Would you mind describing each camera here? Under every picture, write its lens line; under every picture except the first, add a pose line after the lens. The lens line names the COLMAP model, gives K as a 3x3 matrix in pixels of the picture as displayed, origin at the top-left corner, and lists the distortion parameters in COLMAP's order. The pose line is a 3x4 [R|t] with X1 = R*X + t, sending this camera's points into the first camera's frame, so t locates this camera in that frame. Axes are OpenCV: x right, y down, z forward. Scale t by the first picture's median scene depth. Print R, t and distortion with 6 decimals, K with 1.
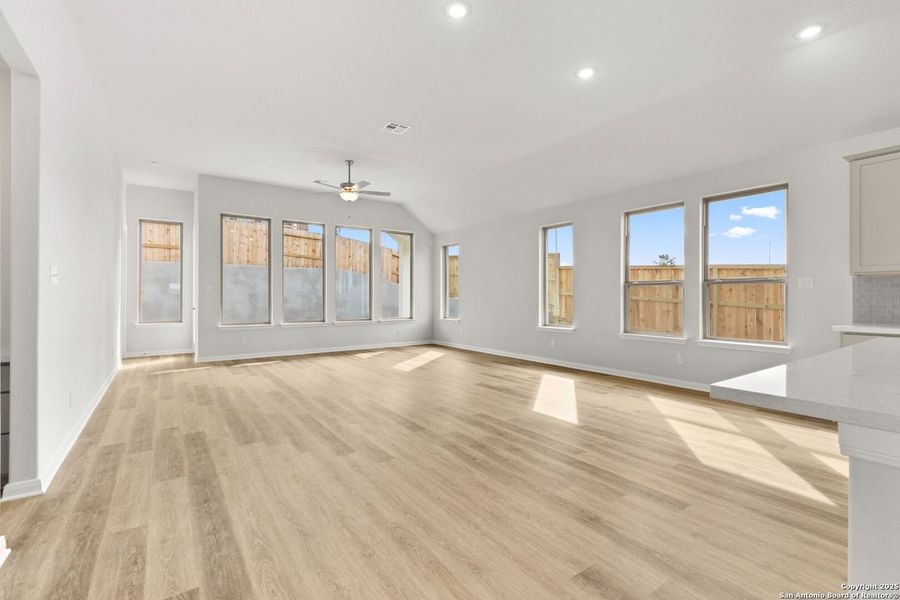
lens RADIAL K [[406.9, 0, 451.7], [0, 406.9, 296.1], [0, 0, 1]] dist [0.003025, 0.000764]
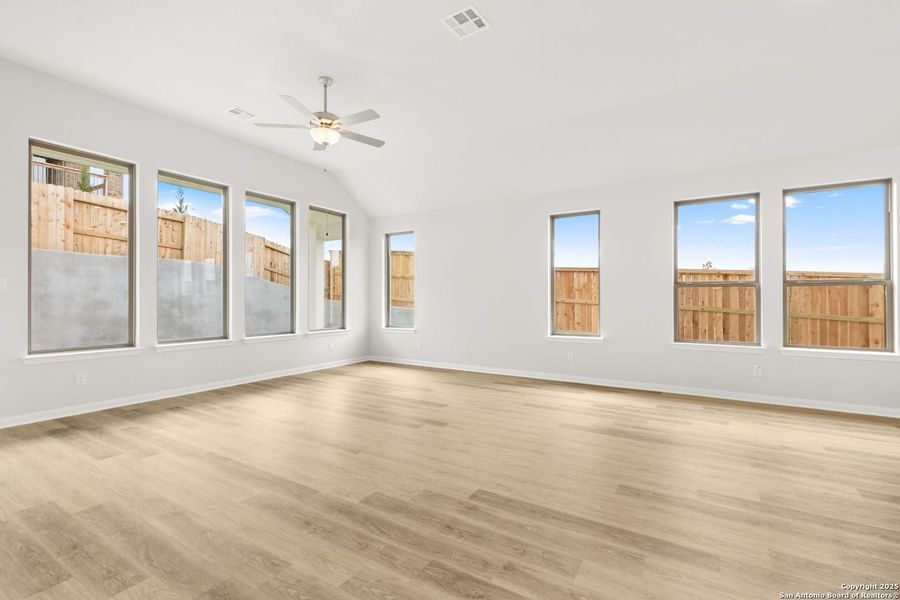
lens RADIAL K [[406.9, 0, 453.7], [0, 406.9, 299.5], [0, 0, 1]] dist [0.003025, 0.000764]
pose [[0.919184, 0.000619, 0.393828, -0.276795], [-0.001789, 0.999995, 0.002604, -0.000587], [-0.393825, -0.003098, 0.919180, 0.314314]]
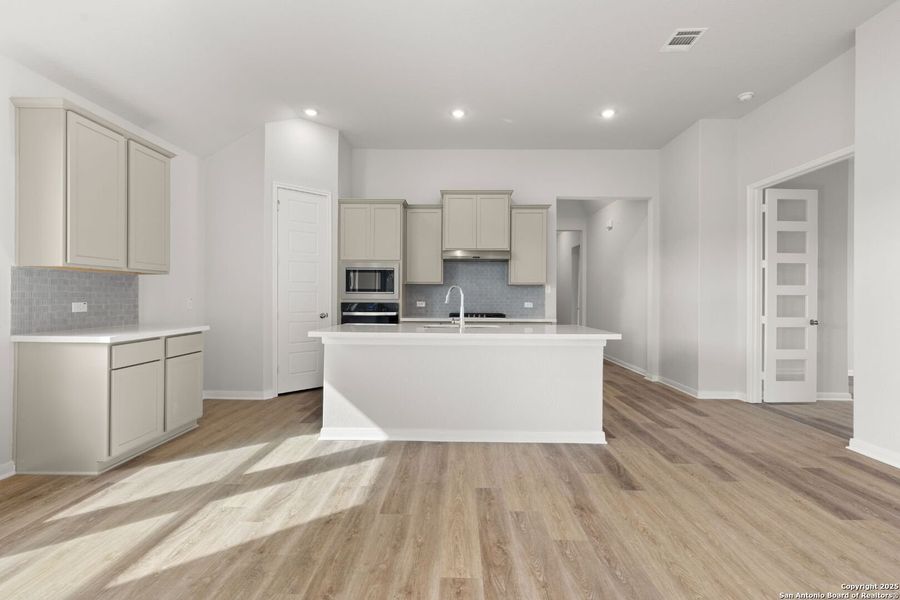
lens RADIAL K [[406.9, 0, 450.1], [0, 406.9, 296.7], [0, 0, 1]] dist [0.003025, 0.000764]
pose [[-0.808744, -0.002816, 0.588154, -0.001499], [-0.009613, 0.999918, -0.008431, 0.000844], [-0.588082, -0.012472, -0.808705, 0.591816]]
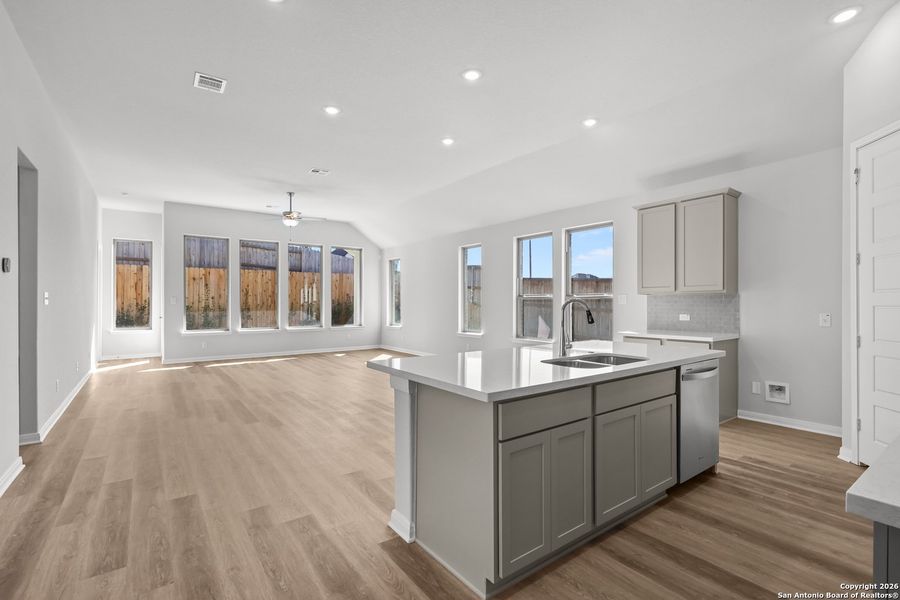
lens RADIAL K [[406.9, 0, 438.4], [0, 406.9, 301.2], [0, 0, 1]] dist [0.003025, 0.000764]
pose [[0.999942, -0.001594, 0.010670, 0.155105], [0.001599, 0.999999, -0.000470, -0.015035], [-0.010670, 0.000487, 0.999943, -0.178359]]
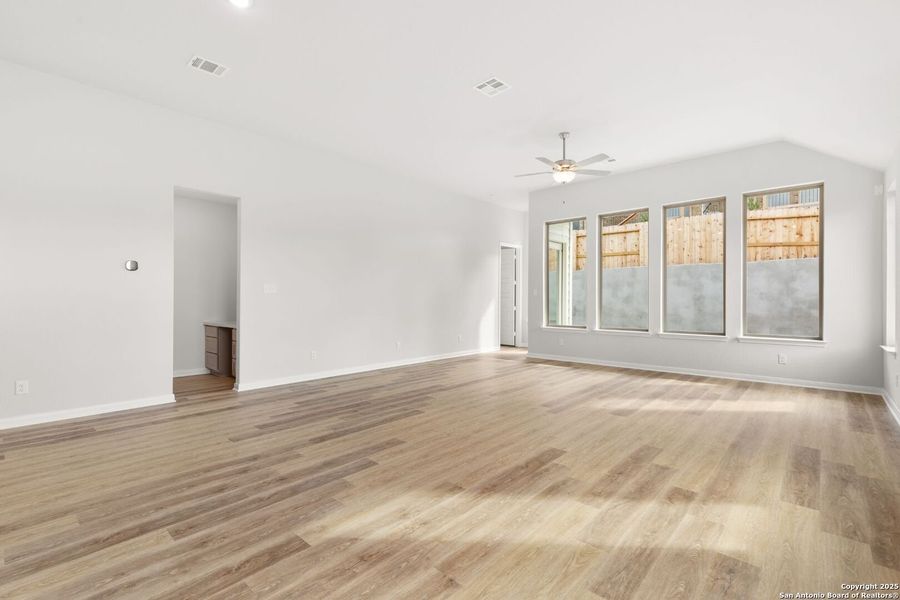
lens RADIAL K [[406.9, 0, 451.5], [0, 406.9, 299.9], [0, 0, 1]] dist [0.003025, 0.000764]
pose [[0.223067, -0.000155, -0.974803, 0.433352], [0.003006, 0.999995, 0.000529, 0.000662], [0.974798, -0.003048, 0.223066, 0.524478]]
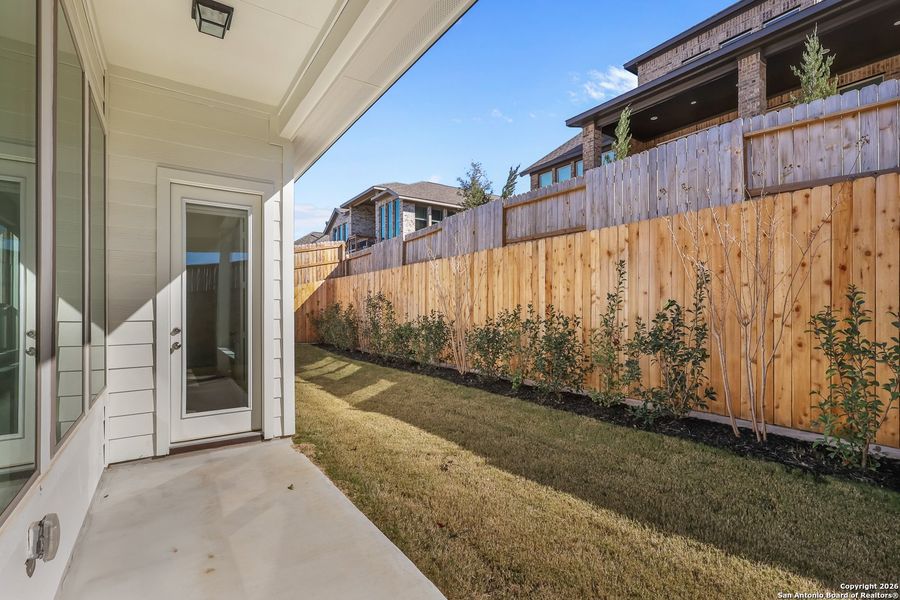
lens RADIAL K [[423.0, 0, 454.2], [0, 423.0, 308.5], [0, 0, 1]] dist [-0.004597, -0.001454]
pose [[-0.024034, 0.002746, -0.999707, -0.121649], [0.009107, 0.999955, 0.002528, -0.016465], [0.999670, -0.009044, -0.024058, 1.430218]]
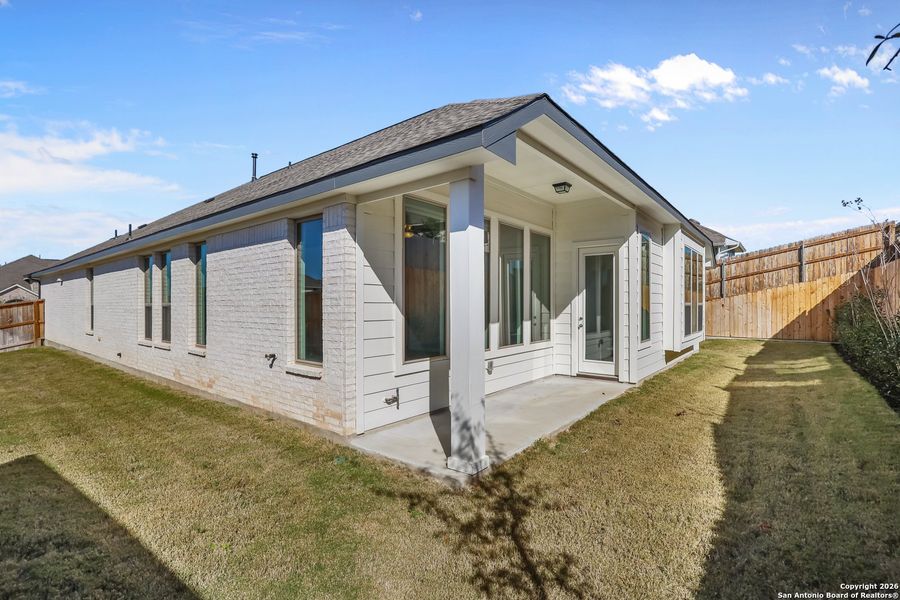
lens RADIAL K [[406.9, 0, 459.5], [0, 406.9, 300.2], [0, 0, 1]] dist [0.003025, 0.000764]
pose [[-0.953838, 0.003585, -0.300302, -0.018859], [0.006815, 0.999930, -0.009711, -0.030241], [0.300246, -0.011309, -0.953795, 2.000851]]
